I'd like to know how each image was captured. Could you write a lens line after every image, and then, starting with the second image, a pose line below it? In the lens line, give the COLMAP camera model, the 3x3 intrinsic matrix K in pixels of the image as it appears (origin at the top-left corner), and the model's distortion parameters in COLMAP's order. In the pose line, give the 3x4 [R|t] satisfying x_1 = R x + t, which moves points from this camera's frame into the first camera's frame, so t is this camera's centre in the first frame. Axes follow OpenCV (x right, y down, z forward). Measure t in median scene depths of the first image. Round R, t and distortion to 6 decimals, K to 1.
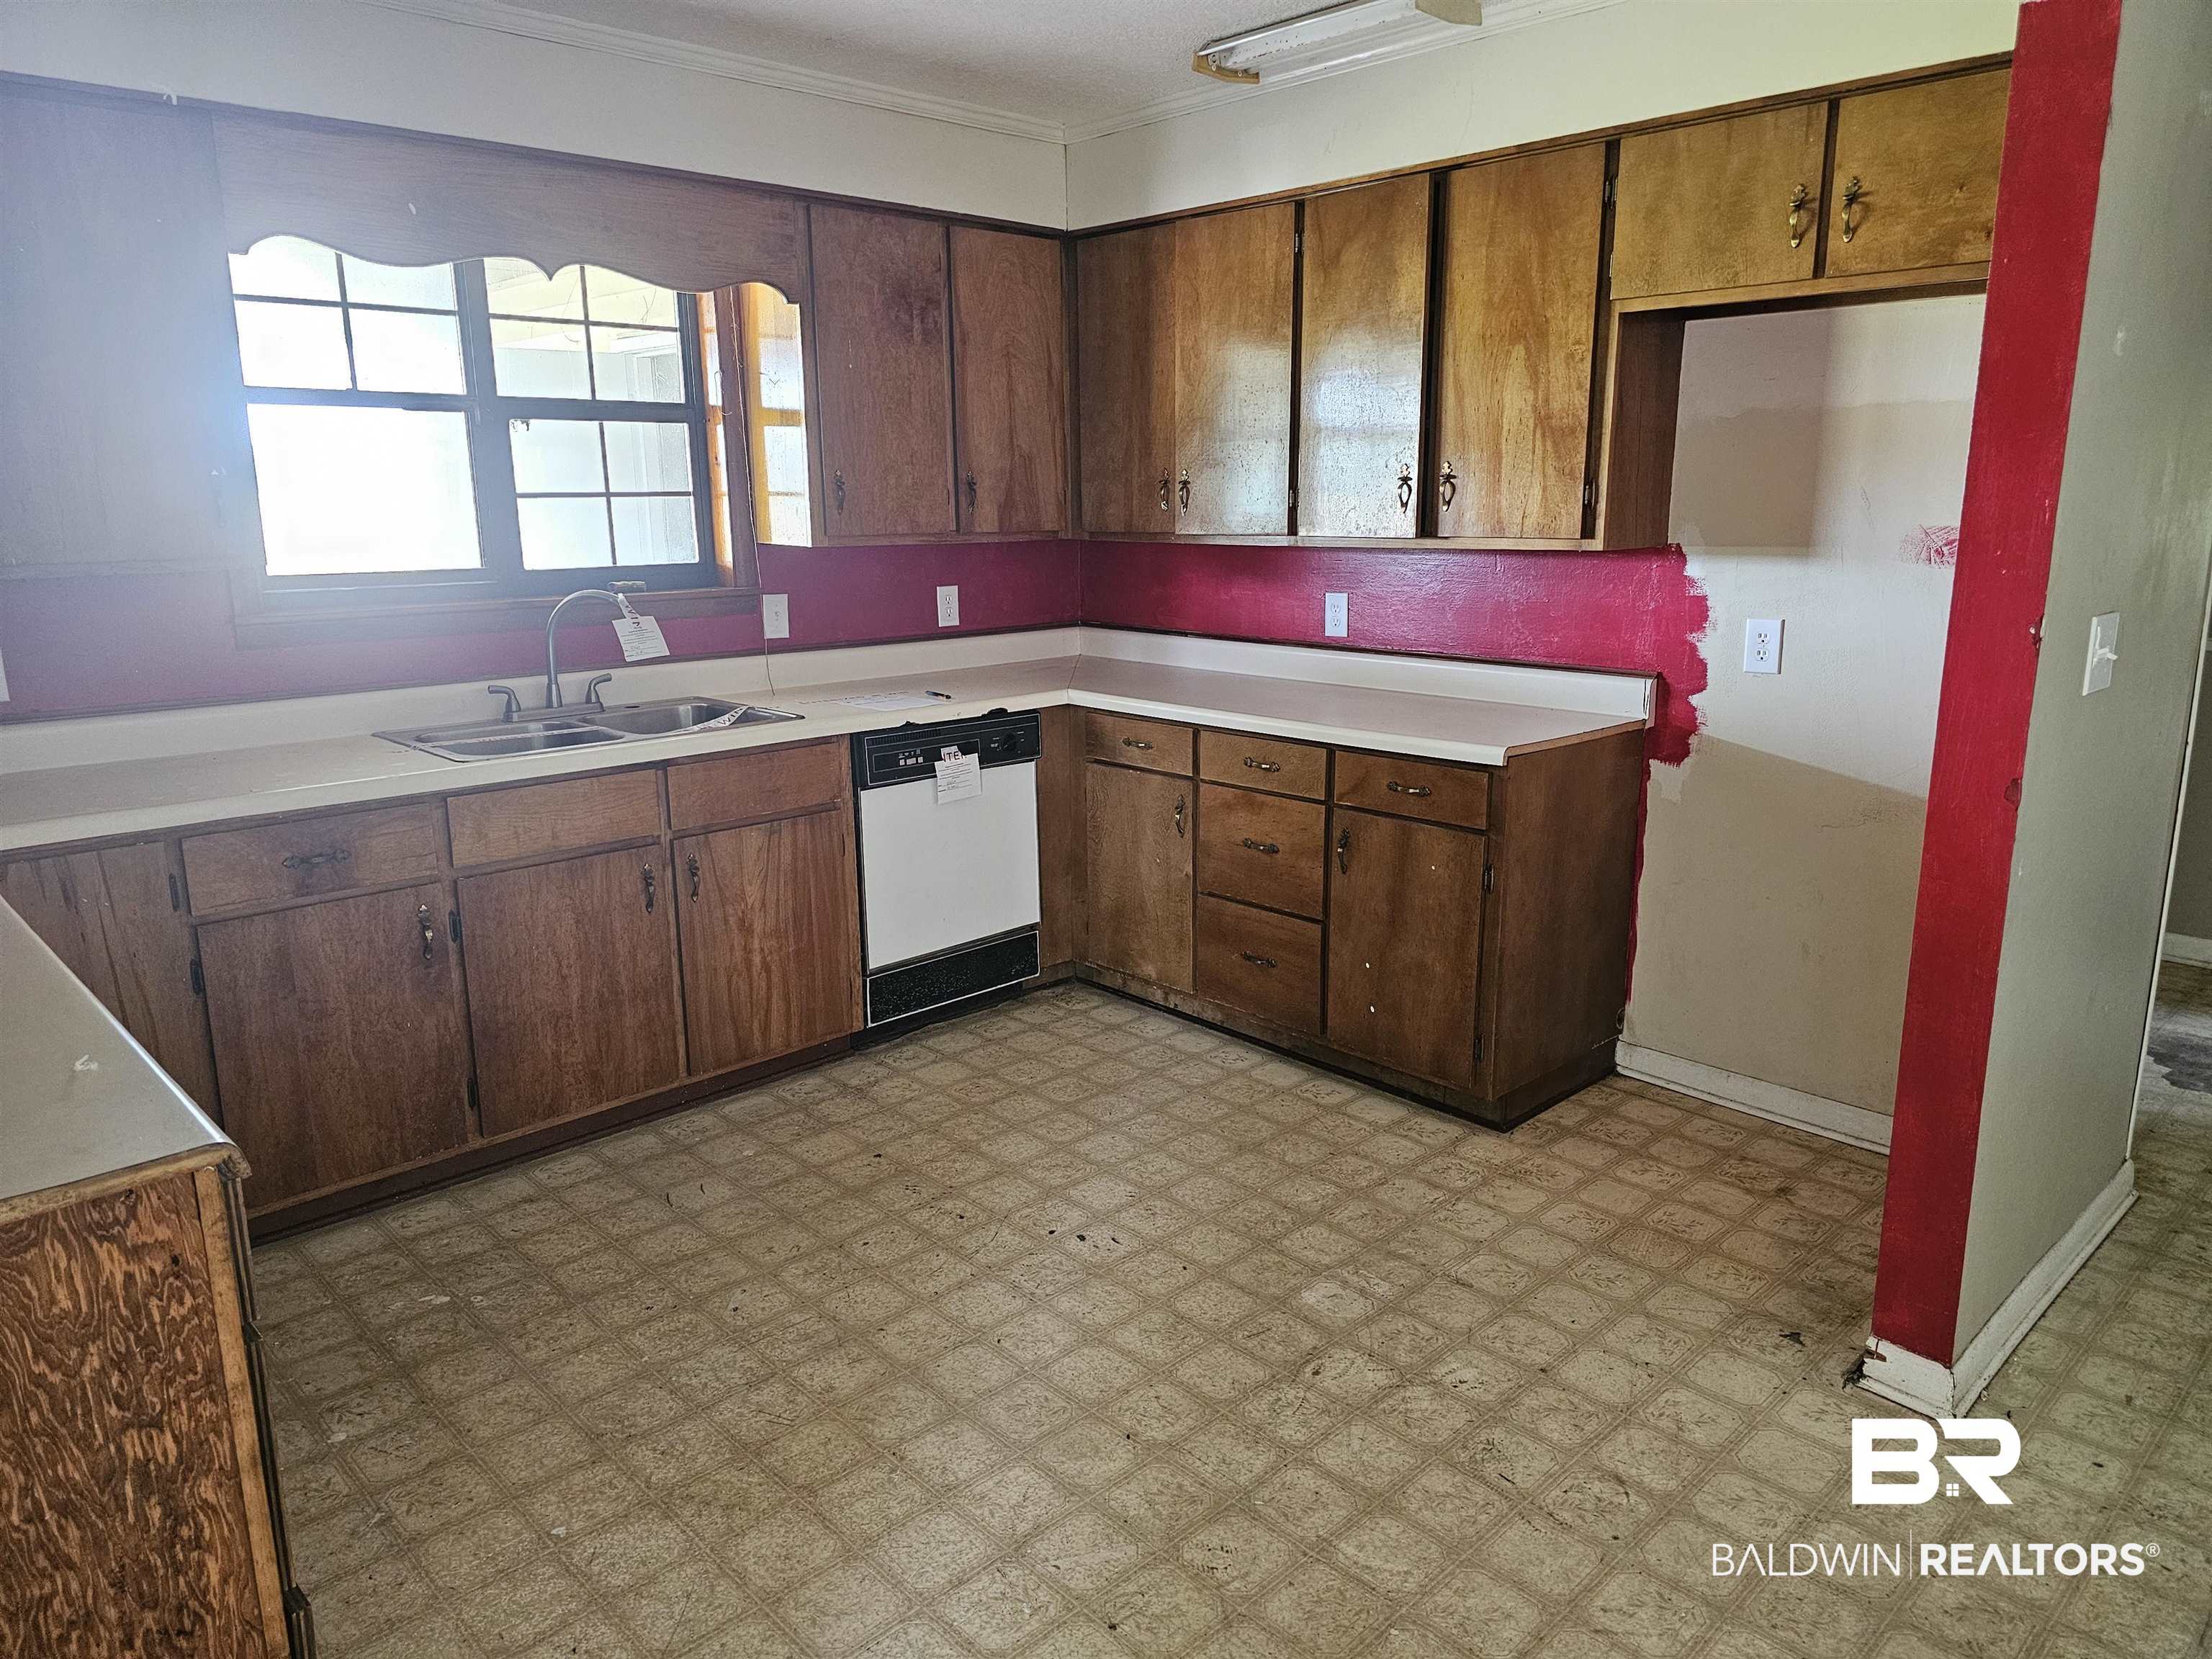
lens RADIAL K [[1489.1, 0, 1103.9], [0, 1489.1, 868.1], [0, 0, 1]] dist [-0.040864, 0.000961]
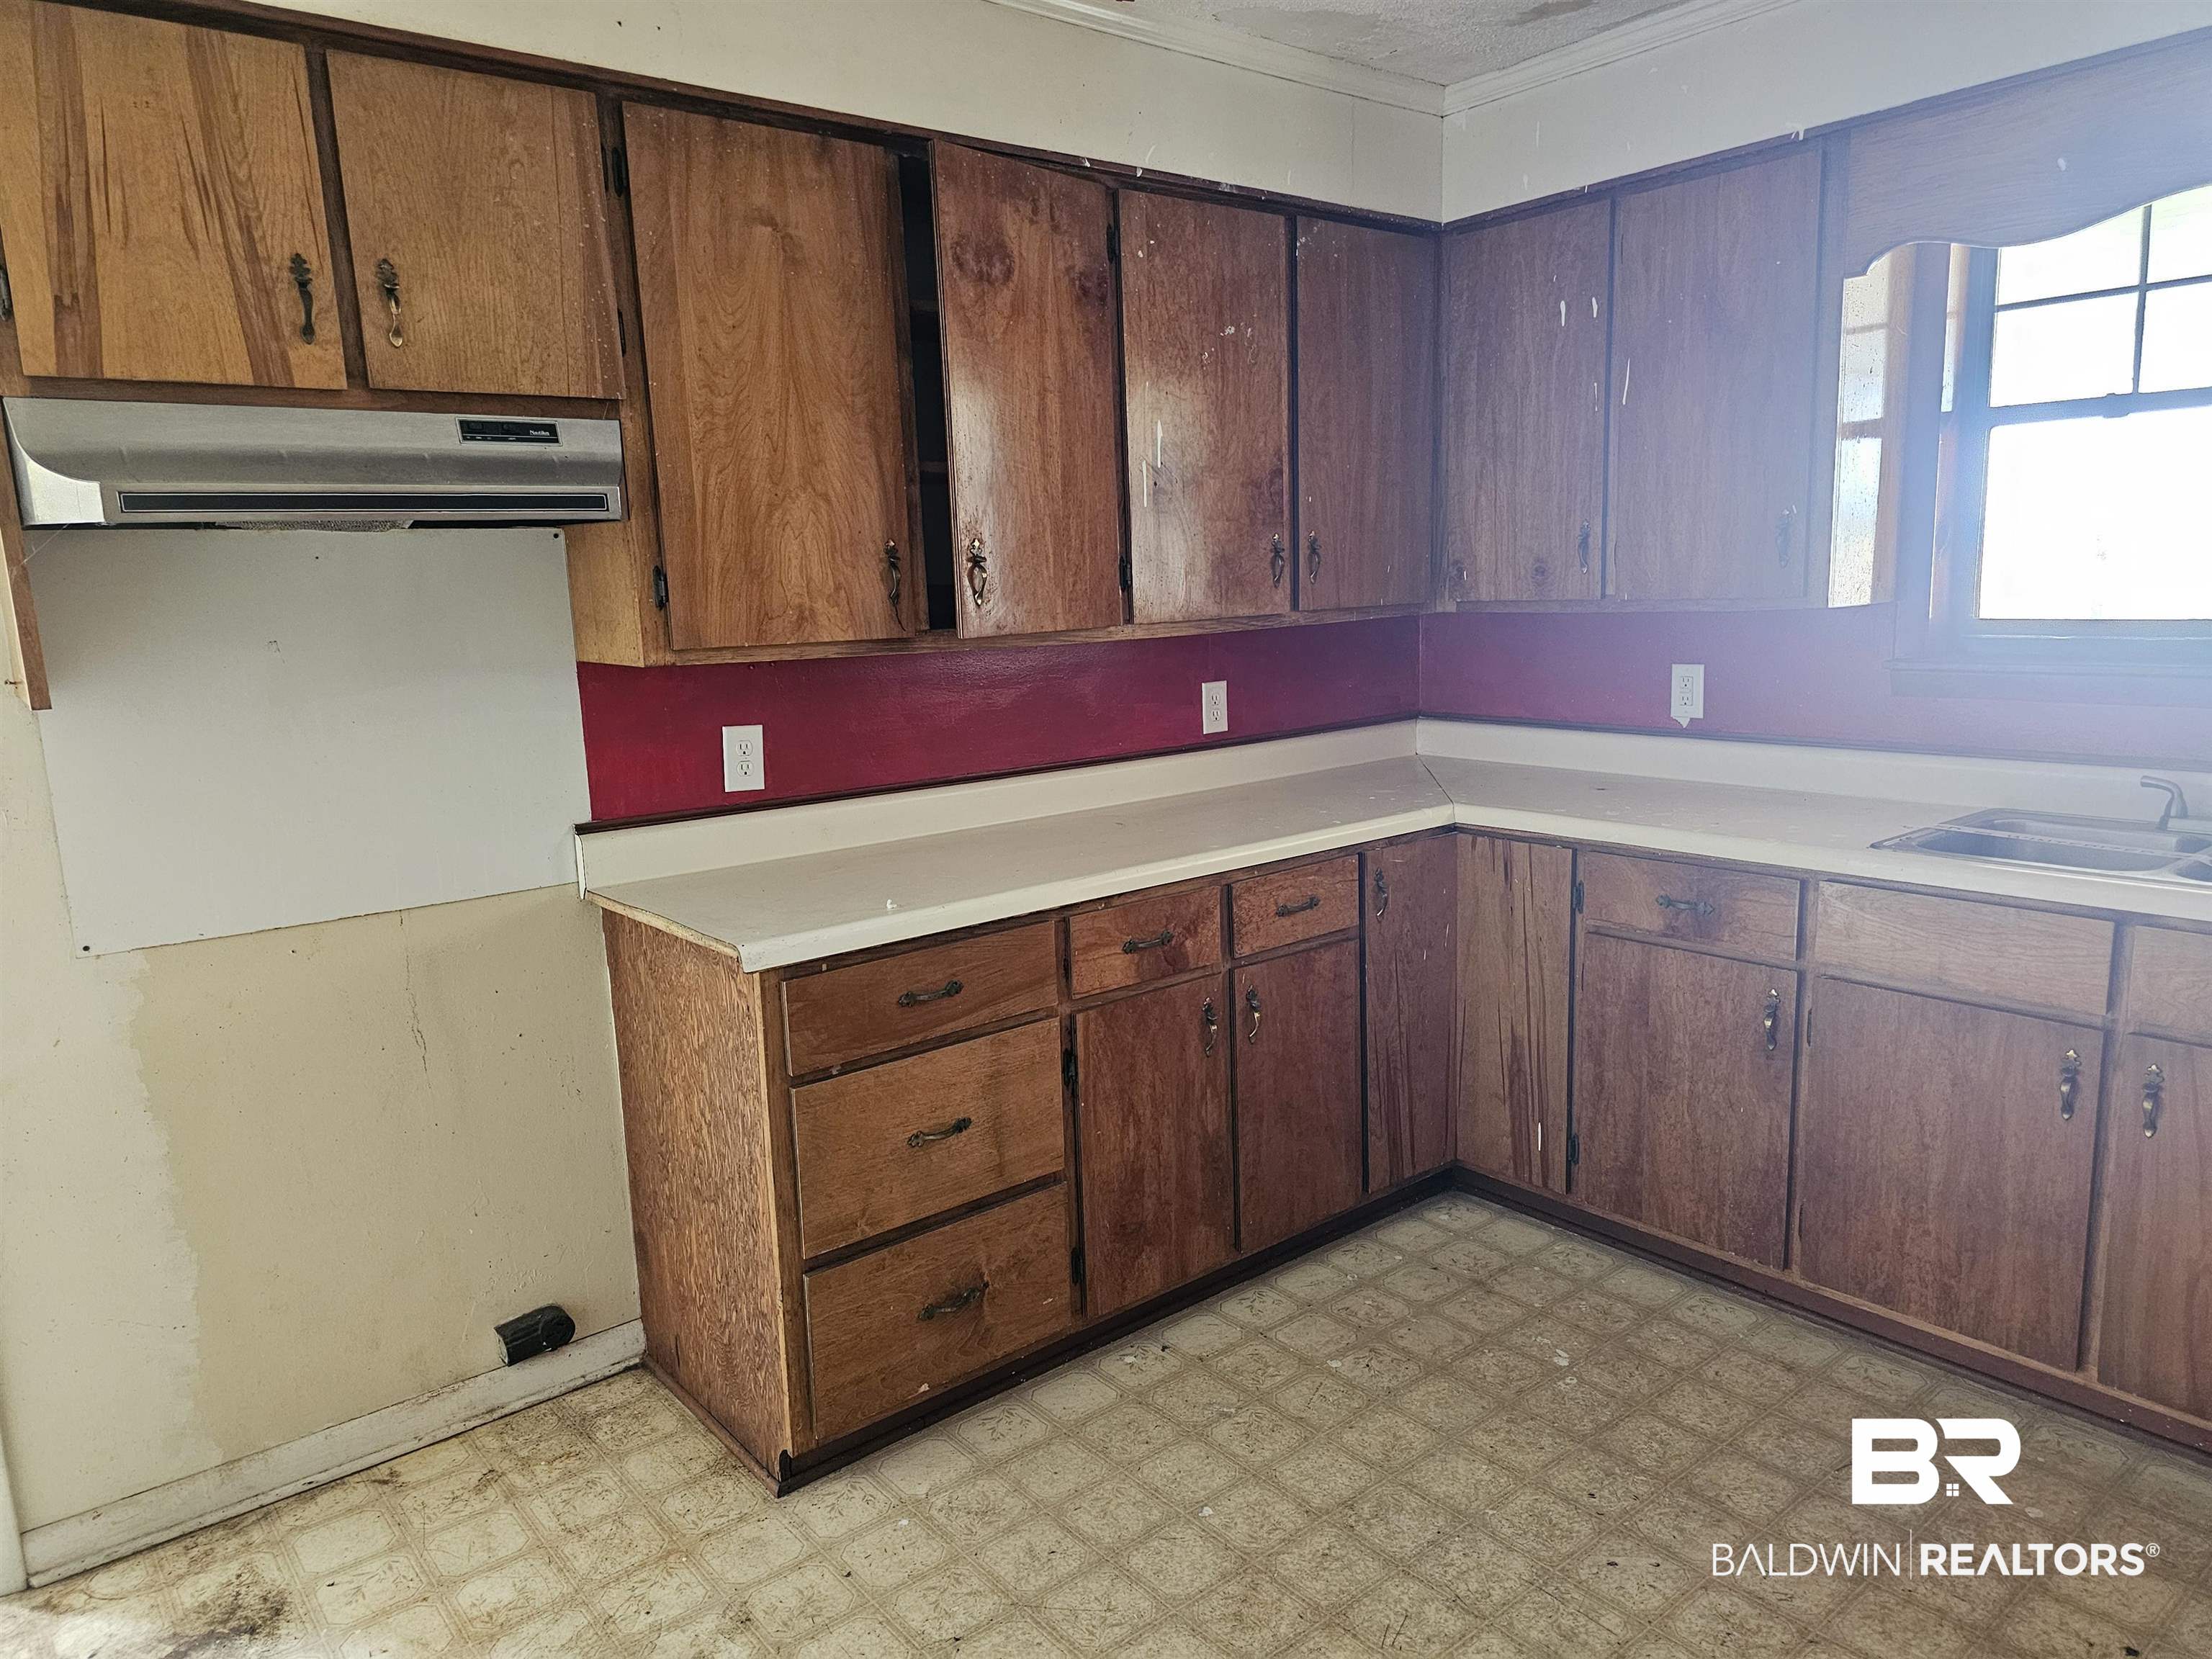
lens RADIAL K [[1469.3, 0, 1124.4], [0, 1469.3, 816.7], [0, 0, 1]] dist [0.059056, -0.049157]
pose [[-0.080476, 0.174383, -0.981384, 0.460005], [-0.210492, 0.959400, 0.187737, -0.170273], [0.974278, 0.221681, -0.040502, 0.657868]]
